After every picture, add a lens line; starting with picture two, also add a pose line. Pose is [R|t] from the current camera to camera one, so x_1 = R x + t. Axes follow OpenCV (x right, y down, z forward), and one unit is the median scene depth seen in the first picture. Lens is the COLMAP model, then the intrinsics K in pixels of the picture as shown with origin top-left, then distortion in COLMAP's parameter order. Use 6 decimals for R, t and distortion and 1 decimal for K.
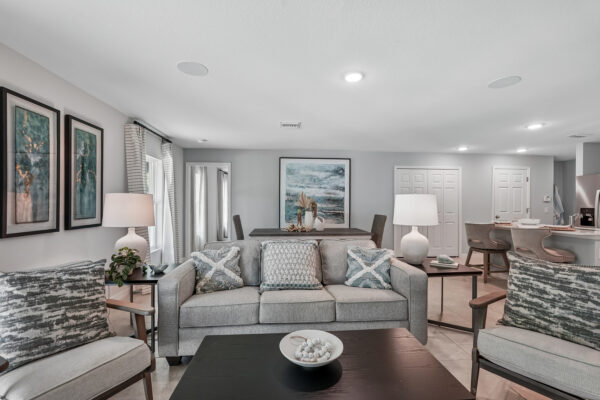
lens RADIAL K [[269.4, 0, 296.2], [0, 269.4, 203.0], [0, 0, 1]] dist [-0.009155, 0.004560]
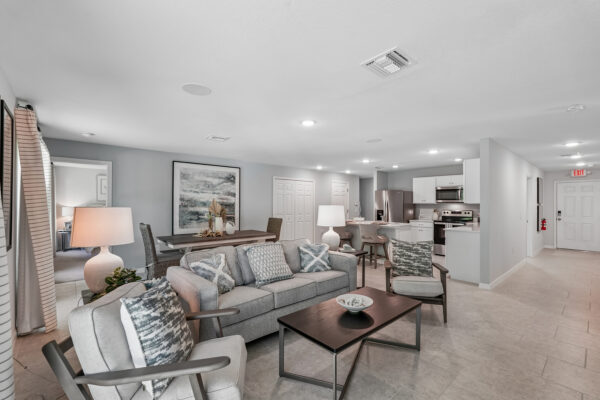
lens RADIAL K [[269.4, 0, 303.0], [0, 269.4, 198.9], [0, 0, 1]] dist [-0.009155, 0.004560]
pose [[0.790721, 0.010486, 0.612087, -0.355267], [-0.003328, 0.999912, -0.012831, -0.028866], [-0.612168, 0.008109, 0.790686, -0.049830]]
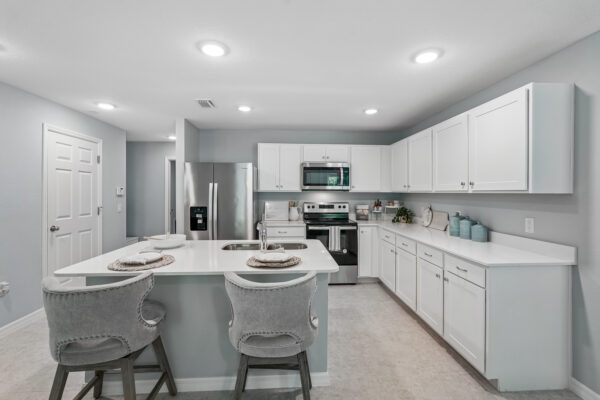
lens RADIAL K [[269.4, 0, 301.3], [0, 269.4, 195.0], [0, 0, 1]] dist [-0.009155, 0.004560]
pose [[0.014691, -0.020703, 0.999678, 0.359155], [-0.006573, 0.999762, 0.020801, -0.032525], [-0.999870, -0.006877, 0.014551, 0.734284]]
